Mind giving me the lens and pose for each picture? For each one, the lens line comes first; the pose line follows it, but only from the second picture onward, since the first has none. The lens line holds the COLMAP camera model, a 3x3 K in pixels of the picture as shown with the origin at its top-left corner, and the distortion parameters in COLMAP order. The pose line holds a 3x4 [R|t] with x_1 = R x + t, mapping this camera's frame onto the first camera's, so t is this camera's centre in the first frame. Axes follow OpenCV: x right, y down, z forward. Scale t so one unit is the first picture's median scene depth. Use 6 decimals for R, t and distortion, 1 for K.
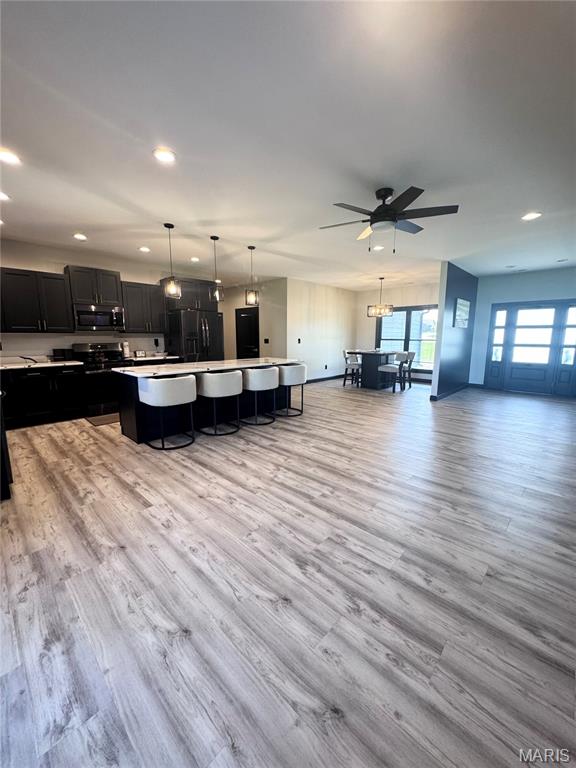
lens RADIAL K [[306.3, 0, 286.7], [0, 306.3, 385.2], [0, 0, 1]] dist [-0.003760, 0.000250]
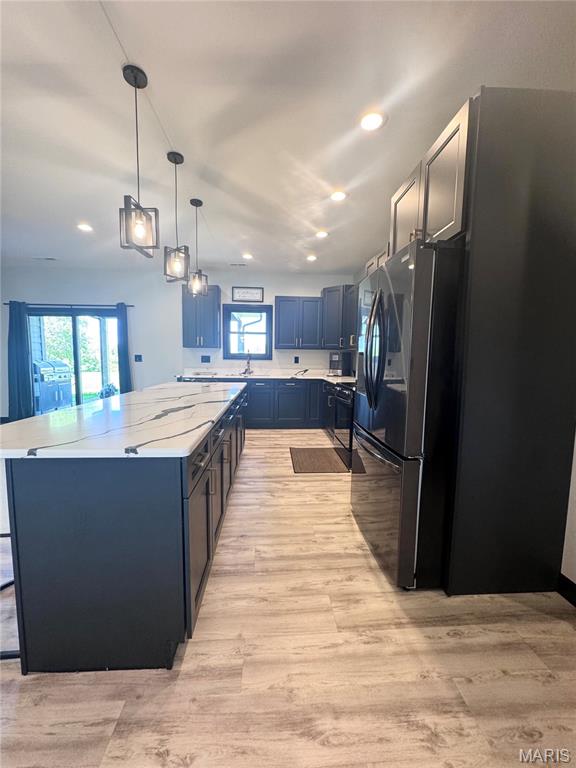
lens RADIAL K [[306.3, 0, 291.7], [0, 306.3, 389.1], [0, 0, 1]] dist [-0.003760, 0.000250]
pose [[-0.676246, 0.075877, -0.732758, 0.046508], [-0.133911, 0.965449, 0.223556, -0.306750], [0.724403, 0.249303, -0.642720, 1.918934]]
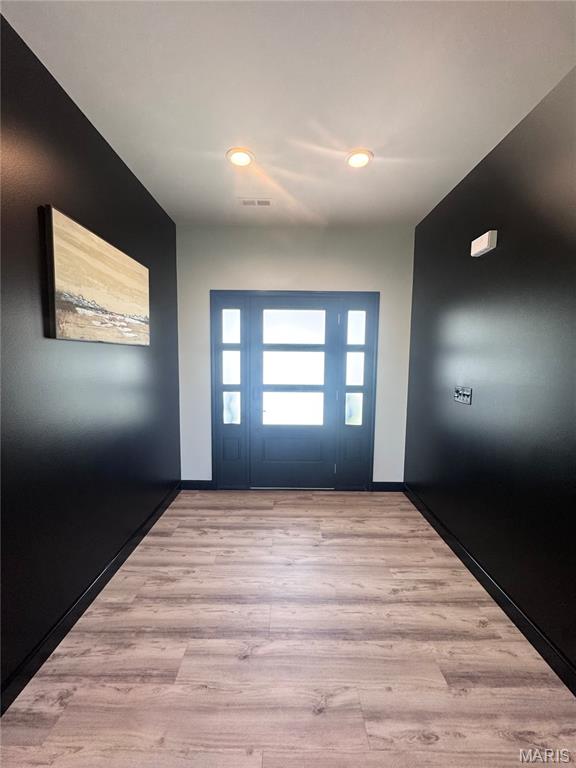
lens RADIAL K [[306.3, 0, 283.5], [0, 306.3, 388.6], [0, 0, 1]] dist [-0.003760, 0.000250]
pose [[0.721959, -0.050352, 0.690101, 0.910339], [0.100641, 0.994384, -0.032733, -0.222481], [-0.684577, 0.093084, 0.722972, 1.303788]]
